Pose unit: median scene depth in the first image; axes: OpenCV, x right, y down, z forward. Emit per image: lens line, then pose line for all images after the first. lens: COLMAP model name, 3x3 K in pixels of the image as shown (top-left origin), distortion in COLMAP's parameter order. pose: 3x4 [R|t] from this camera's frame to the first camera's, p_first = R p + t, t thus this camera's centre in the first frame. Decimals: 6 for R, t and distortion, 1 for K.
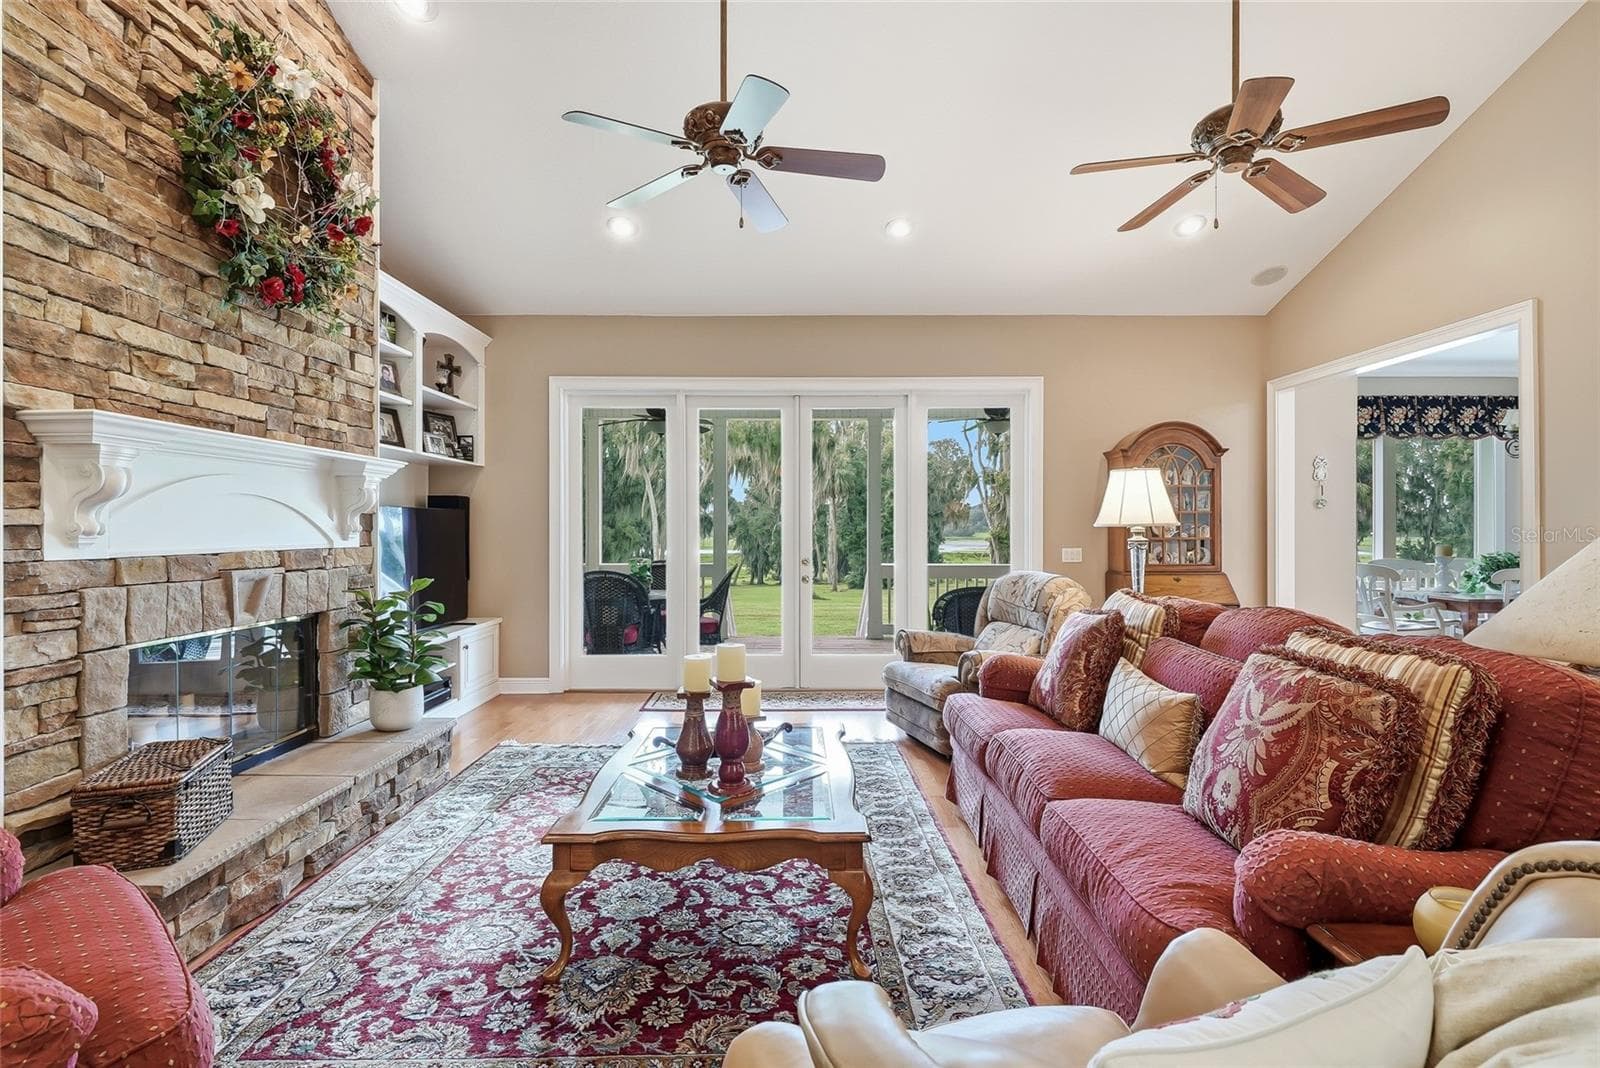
lens RADIAL K [[731.0, 0, 803.5], [0, 731.0, 533.9], [0, 0, 1]] dist [0.000934, -0.000753]
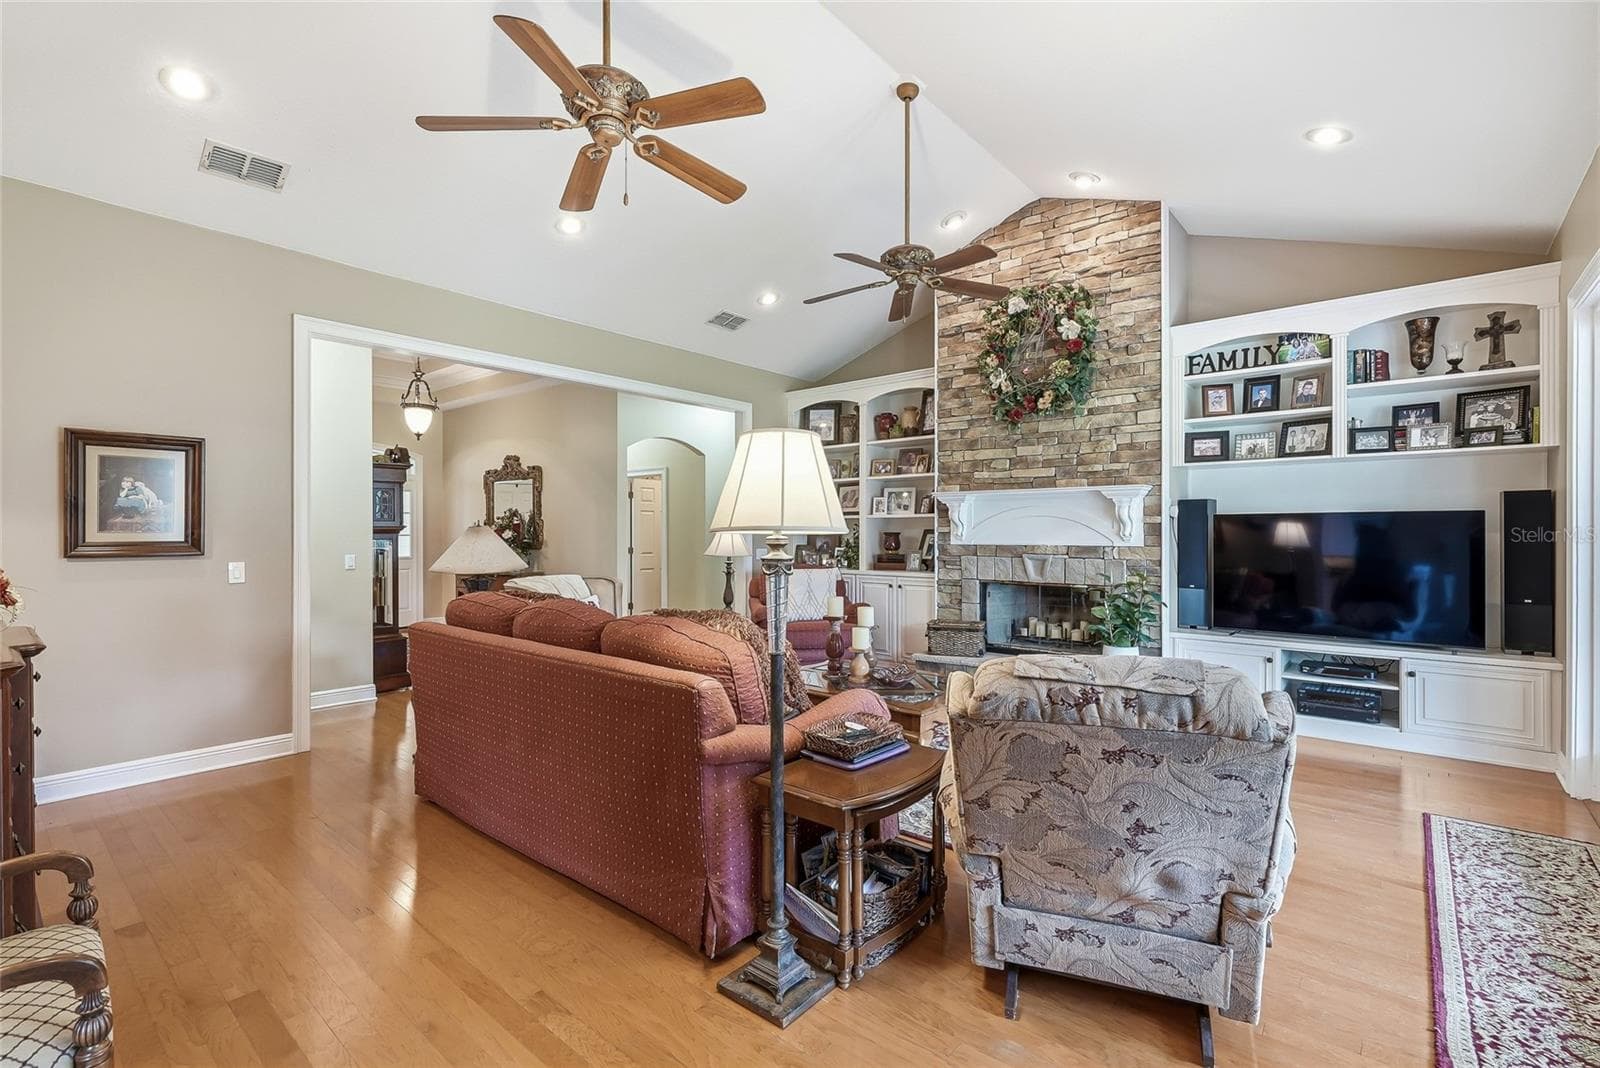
lens RADIAL K [[731.0, 0, 803.5], [0, 731.0, 533.9], [0, 0, 1]] dist [0.000934, -0.000753]
pose [[-0.651803, 0.003709, -0.758379, 1.247395], [-0.004634, 0.999950, 0.008873, -0.022311], [0.758374, 0.009297, -0.651753, 1.972724]]
